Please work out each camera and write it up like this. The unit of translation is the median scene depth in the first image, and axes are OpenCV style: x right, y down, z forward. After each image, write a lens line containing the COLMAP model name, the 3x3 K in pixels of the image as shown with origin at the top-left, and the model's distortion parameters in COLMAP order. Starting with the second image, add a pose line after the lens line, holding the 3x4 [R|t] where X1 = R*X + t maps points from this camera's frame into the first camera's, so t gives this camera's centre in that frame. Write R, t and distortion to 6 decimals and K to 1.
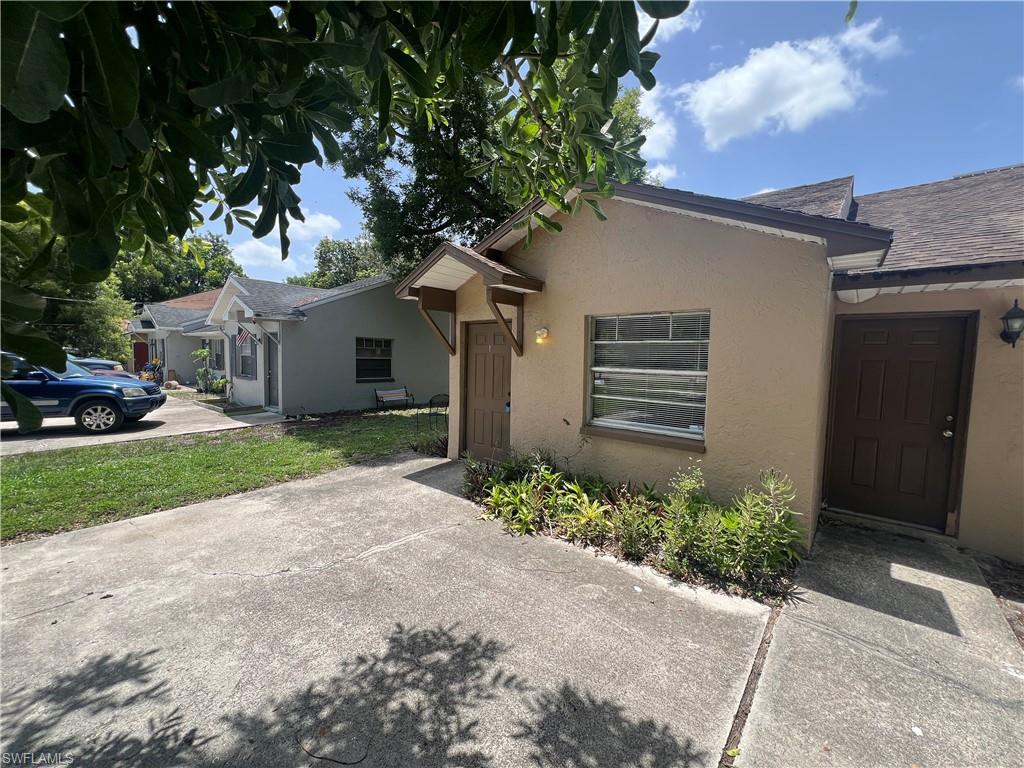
lens RADIAL K [[406.4, 0, 512.1], [0, 406.4, 383.2], [0, 0, 1]] dist [-0.002781, 0.000904]
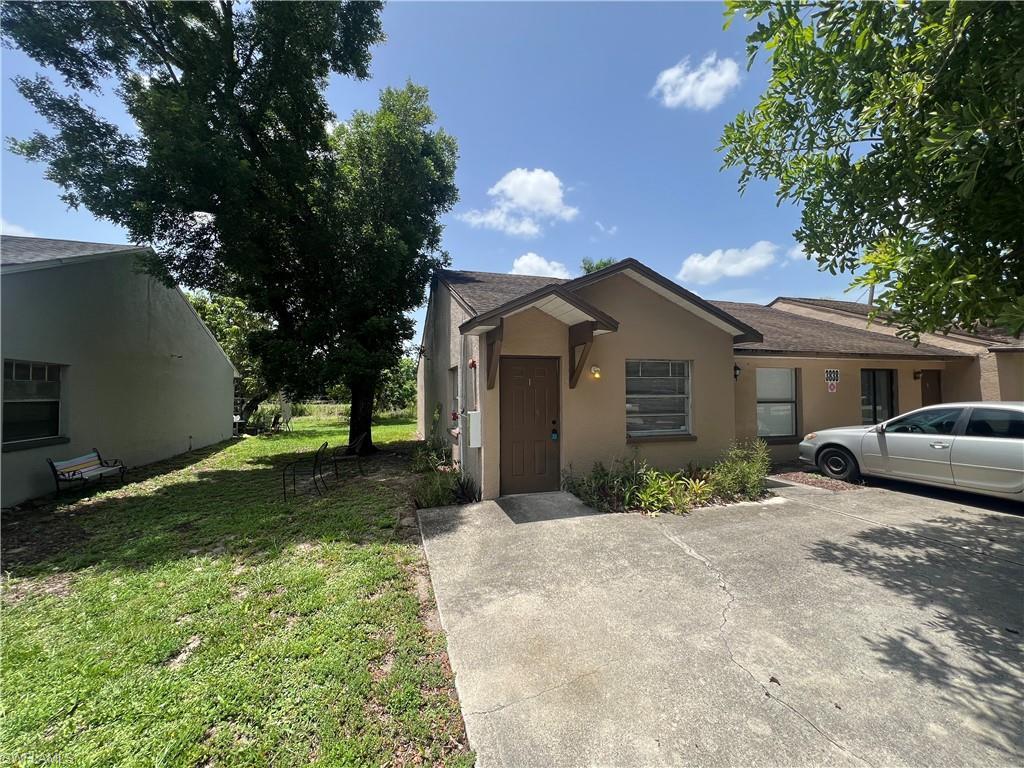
lens RADIAL K [[406.4, 0, 512.4], [0, 406.4, 386.0], [0, 0, 1]] dist [-0.002781, 0.000904]
pose [[0.540447, -0.012143, 0.841290, -2.387066], [0.072103, 0.996886, -0.031930, -0.105188], [-0.838283, 0.077916, 0.539640, 1.151331]]
